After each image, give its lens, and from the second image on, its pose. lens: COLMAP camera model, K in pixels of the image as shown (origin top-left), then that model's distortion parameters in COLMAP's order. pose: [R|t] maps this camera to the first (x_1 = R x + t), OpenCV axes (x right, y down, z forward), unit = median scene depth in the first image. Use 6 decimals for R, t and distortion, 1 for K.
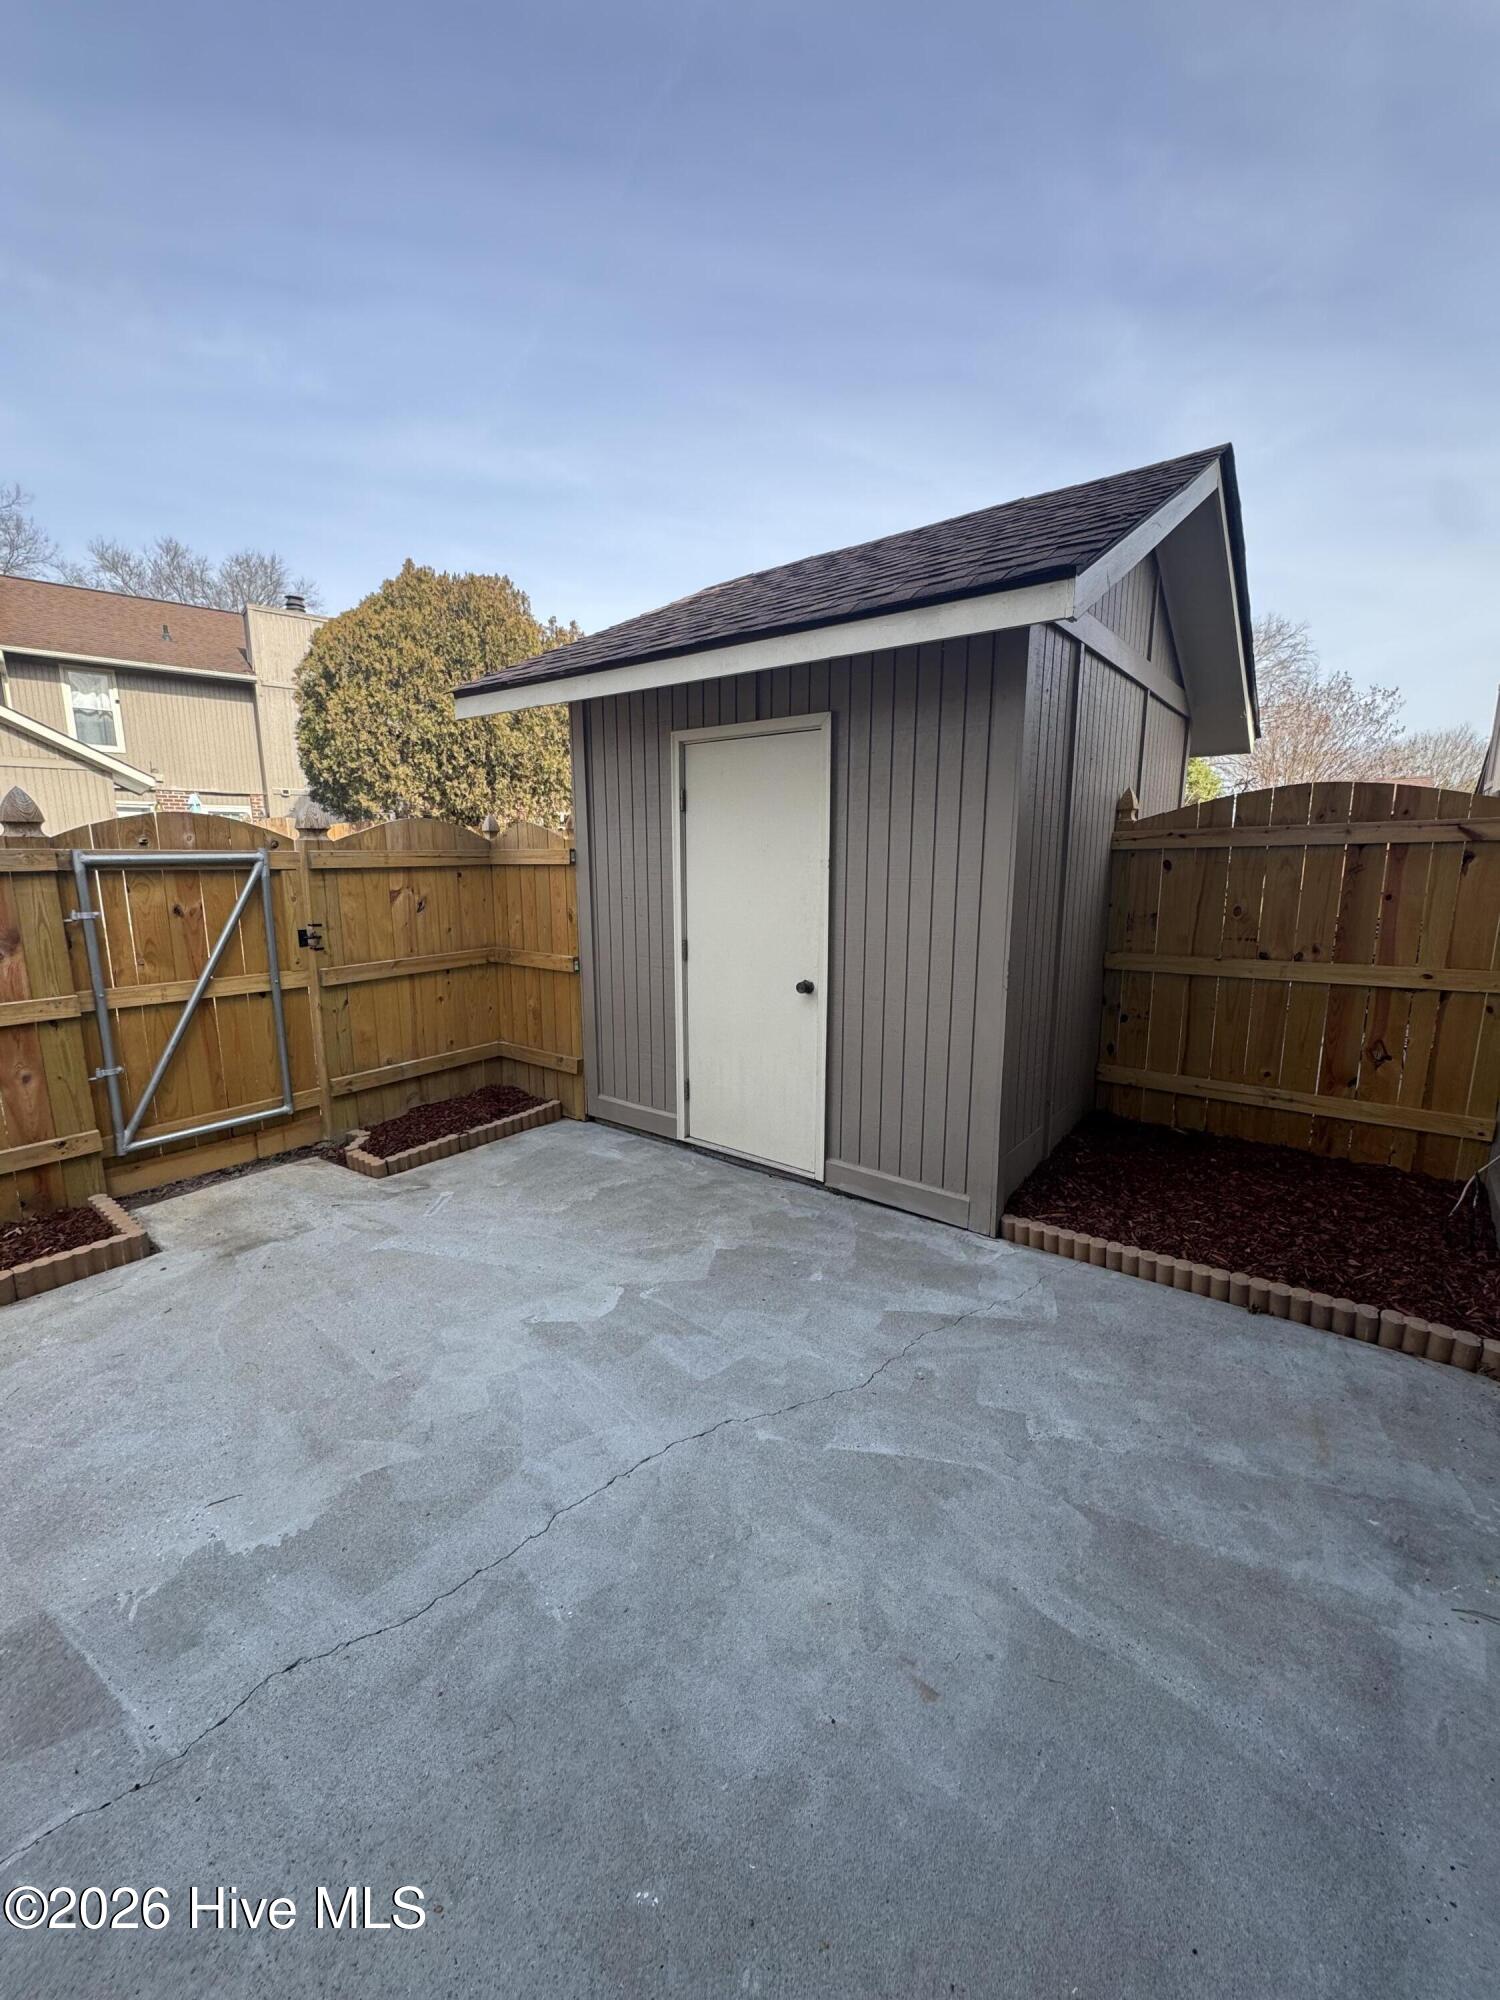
lens RADIAL K [[794.9, 0, 750.0], [0, 794.9, 1000.0], [0, 0, 1]] dist [-0.001467, 0.000393]
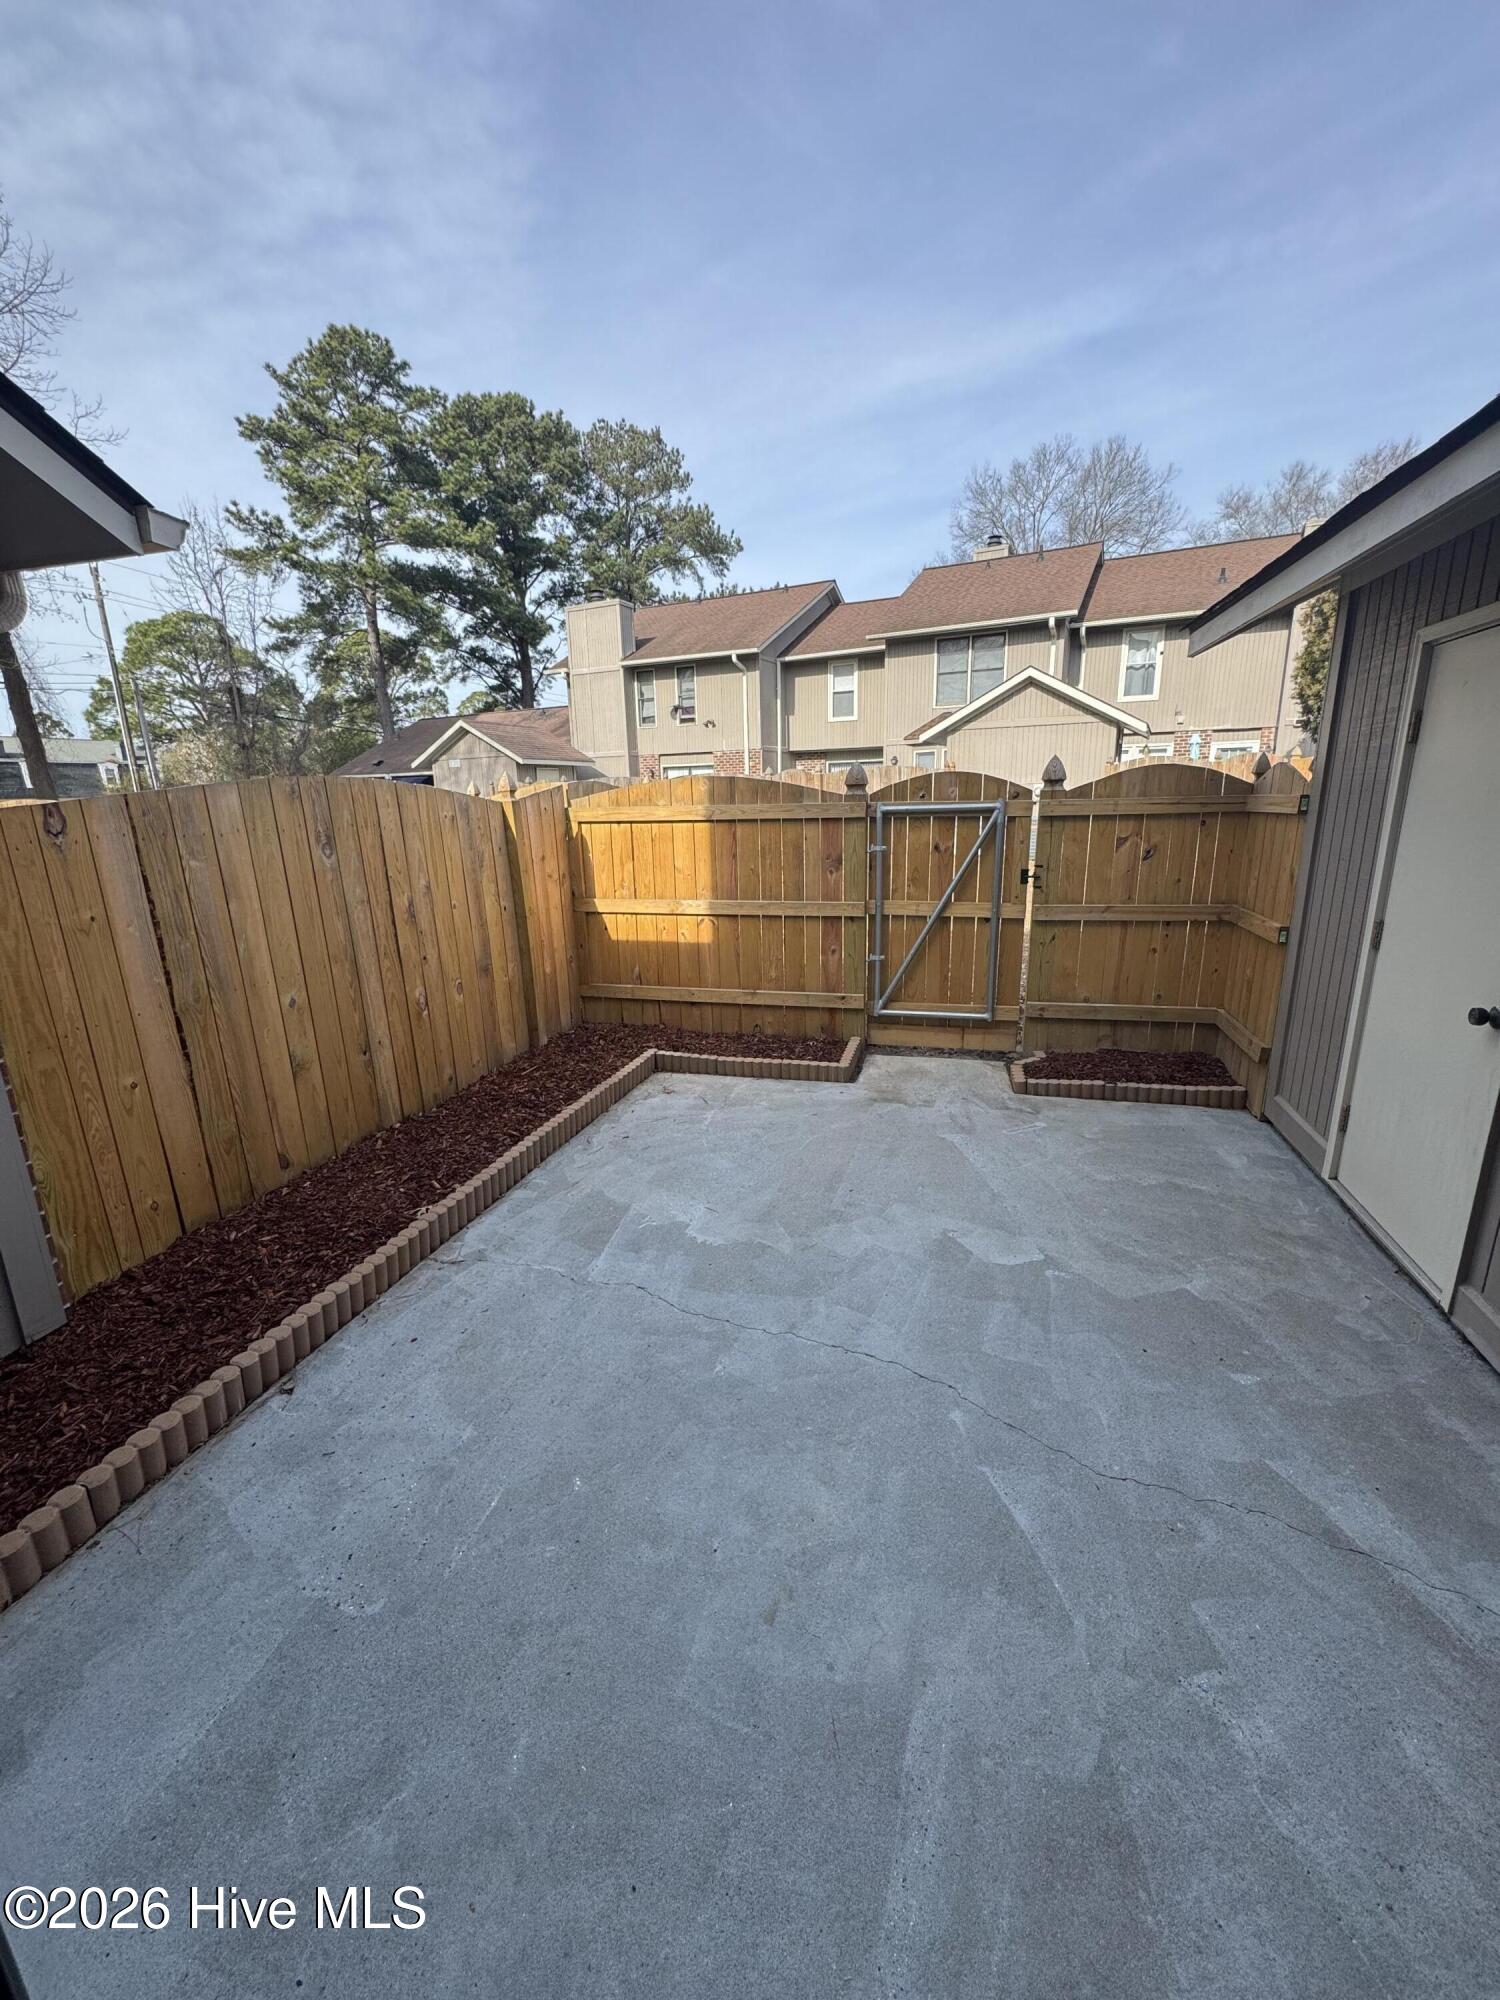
lens RADIAL K [[794.9, 0, 750.0], [0, 794.9, 1000.0], [0, 0, 1]] dist [-0.001467, 0.000393]
pose [[0.386832, 0.220887, -0.895304, 0.364503], [-0.146729, 0.973262, 0.176724, -0.049214], [0.910402, 0.063004, 0.408900, 0.174904]]
